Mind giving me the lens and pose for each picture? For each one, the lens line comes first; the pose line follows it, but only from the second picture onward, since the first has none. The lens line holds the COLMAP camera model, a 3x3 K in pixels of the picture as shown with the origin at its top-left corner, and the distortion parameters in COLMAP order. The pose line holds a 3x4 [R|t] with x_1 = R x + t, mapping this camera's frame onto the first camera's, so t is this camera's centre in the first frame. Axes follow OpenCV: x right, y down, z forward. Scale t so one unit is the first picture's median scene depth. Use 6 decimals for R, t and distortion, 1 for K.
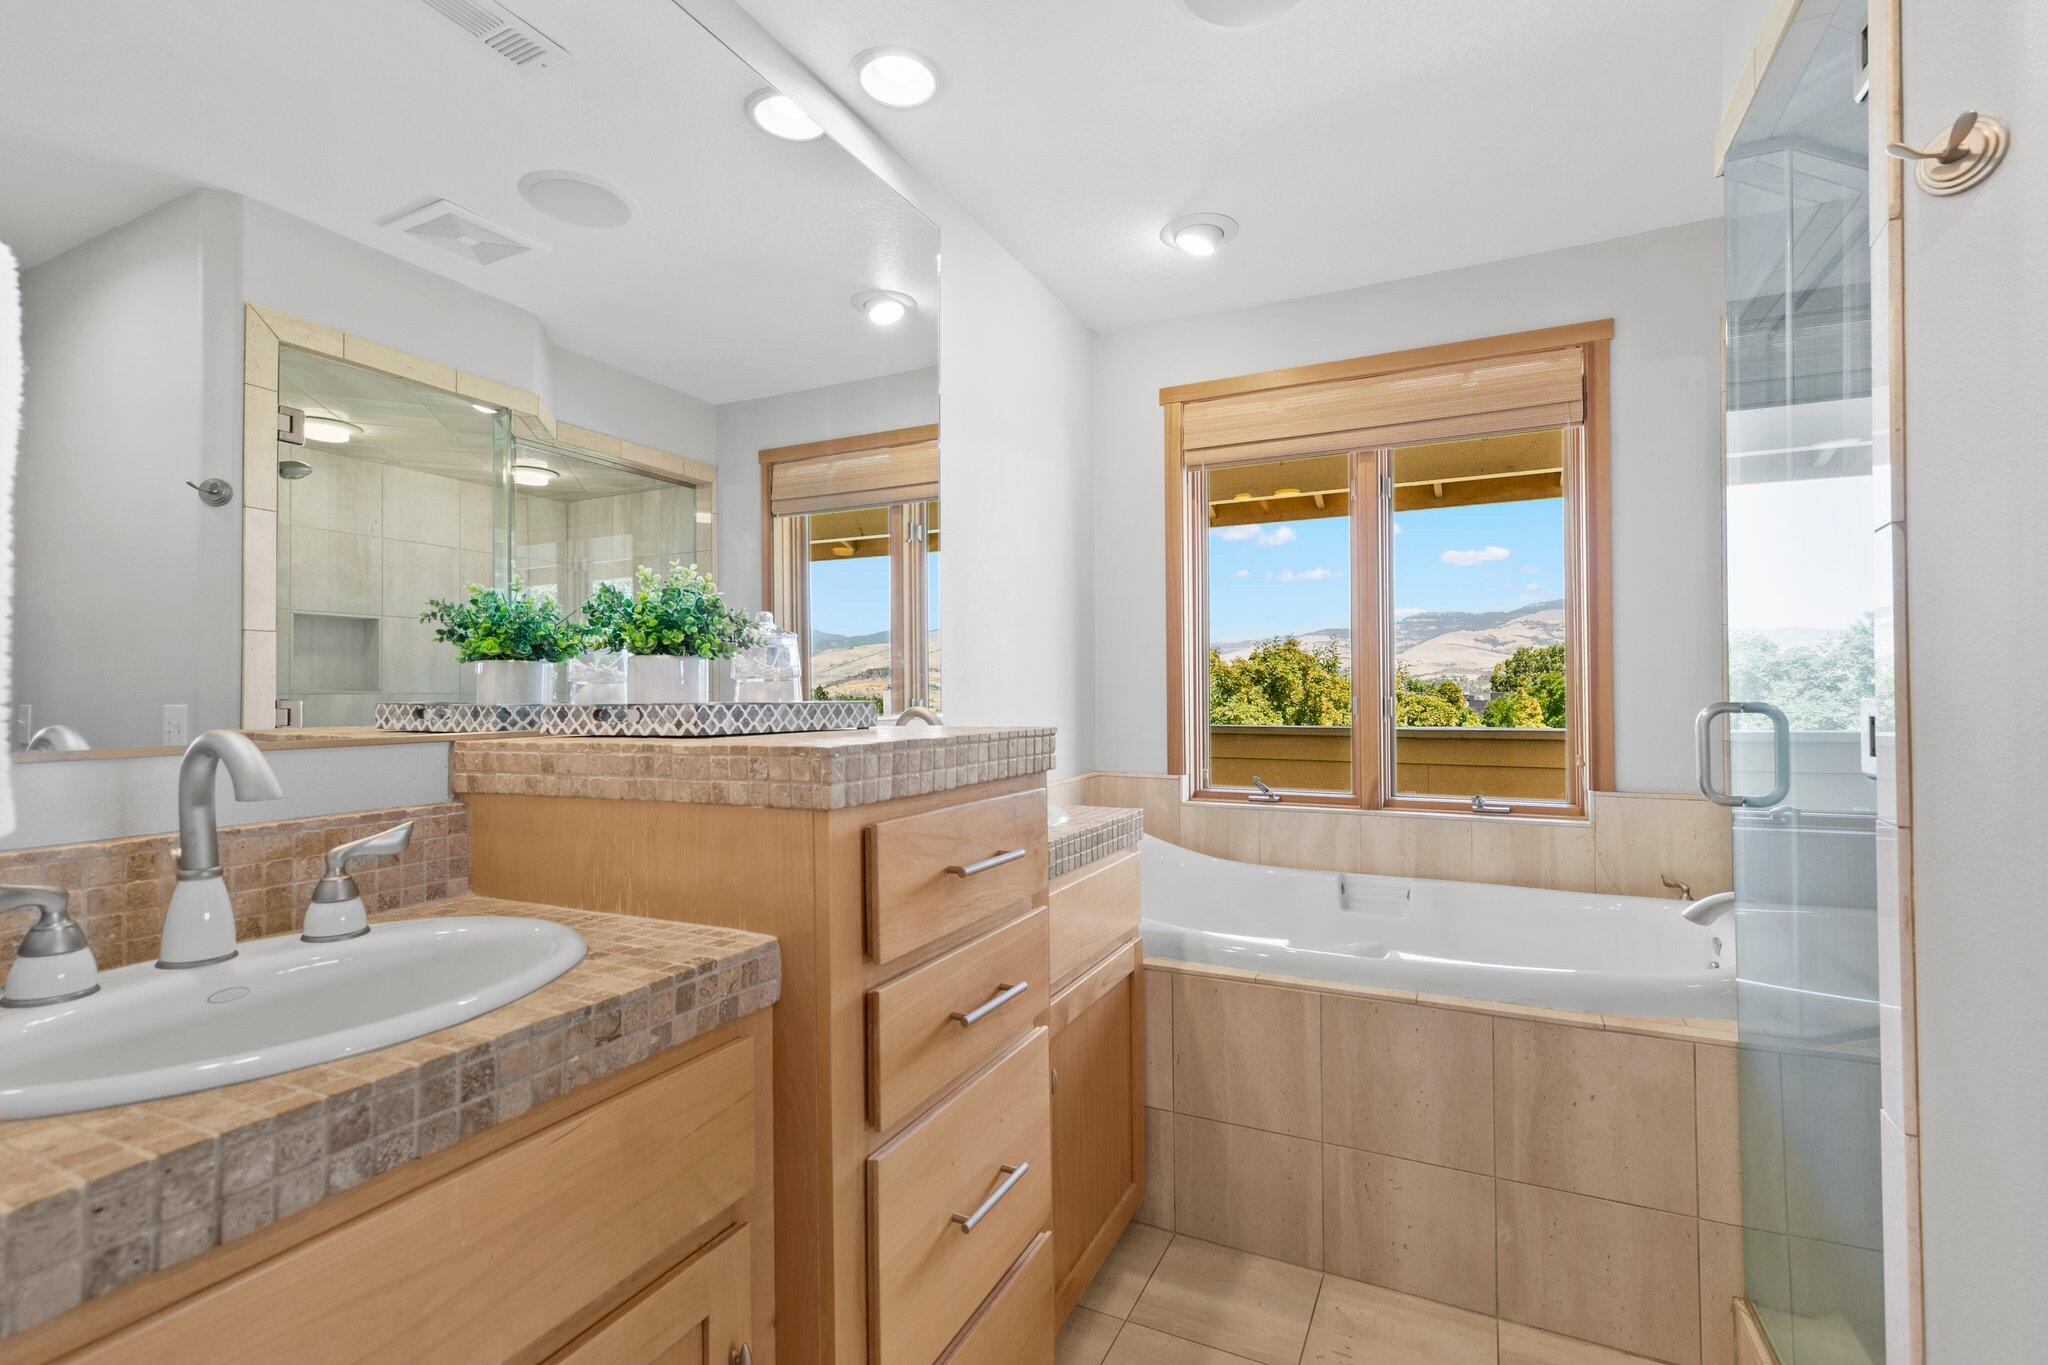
lens RADIAL K [[912.9, 0, 1041.7], [0, 912.9, 681.6], [0, 0, 1]] dist [0.008673, -0.002988]
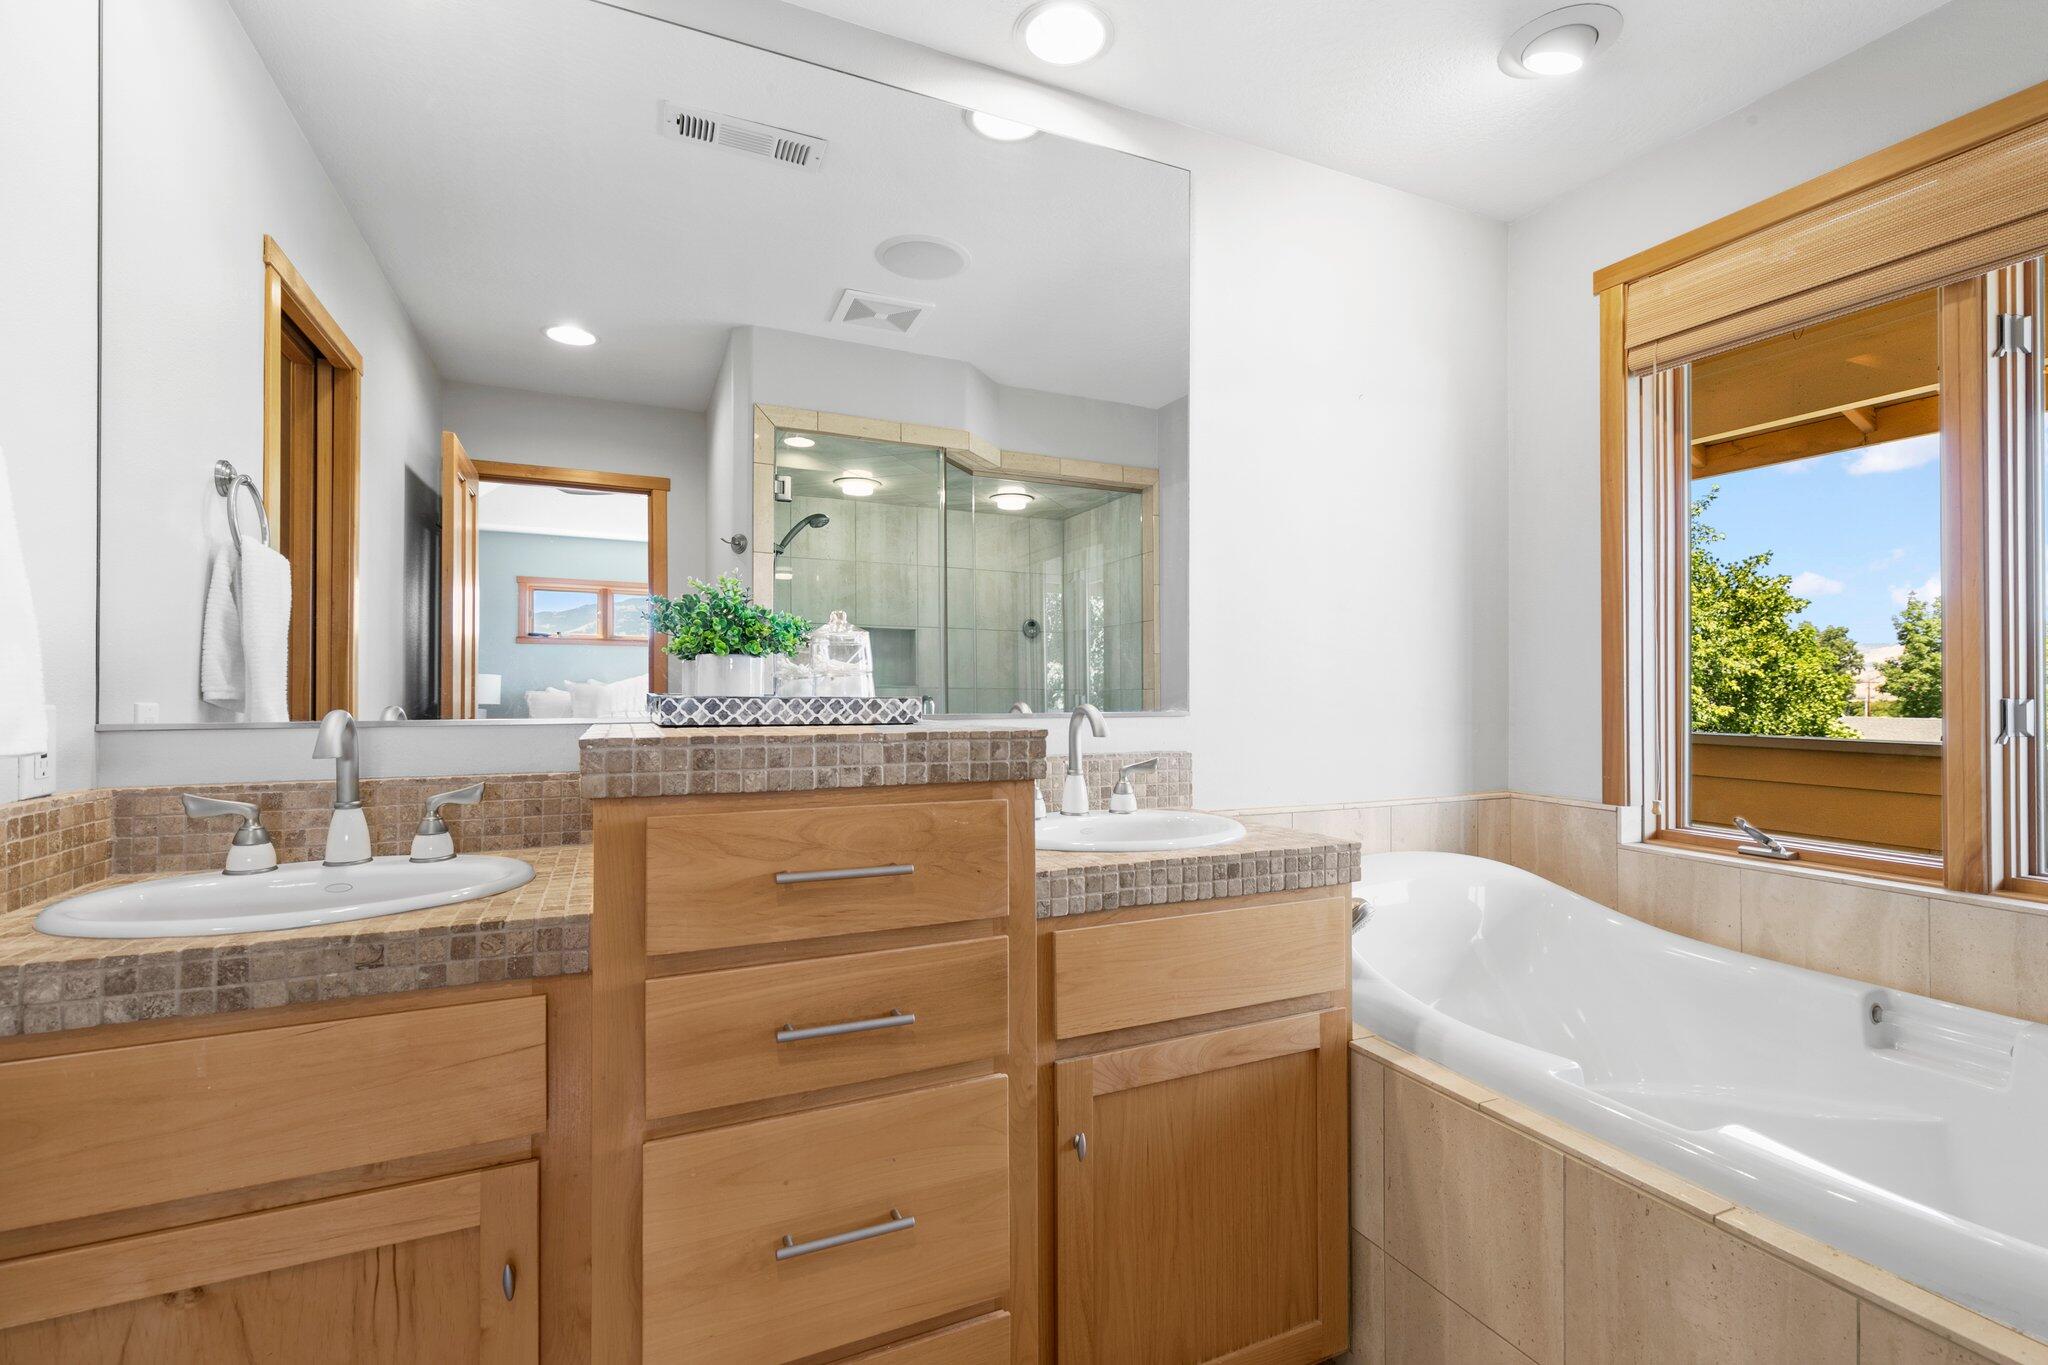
lens RADIAL K [[912.9, 0, 1036.0], [0, 912.9, 686.0], [0, 0, 1]] dist [0.008673, -0.002988]
pose [[0.773265, 0.002411, -0.634078, 0.541694], [0.002827, 0.999970, 0.007250, 0.003327], [0.634076, -0.007399, 0.773235, 0.331887]]
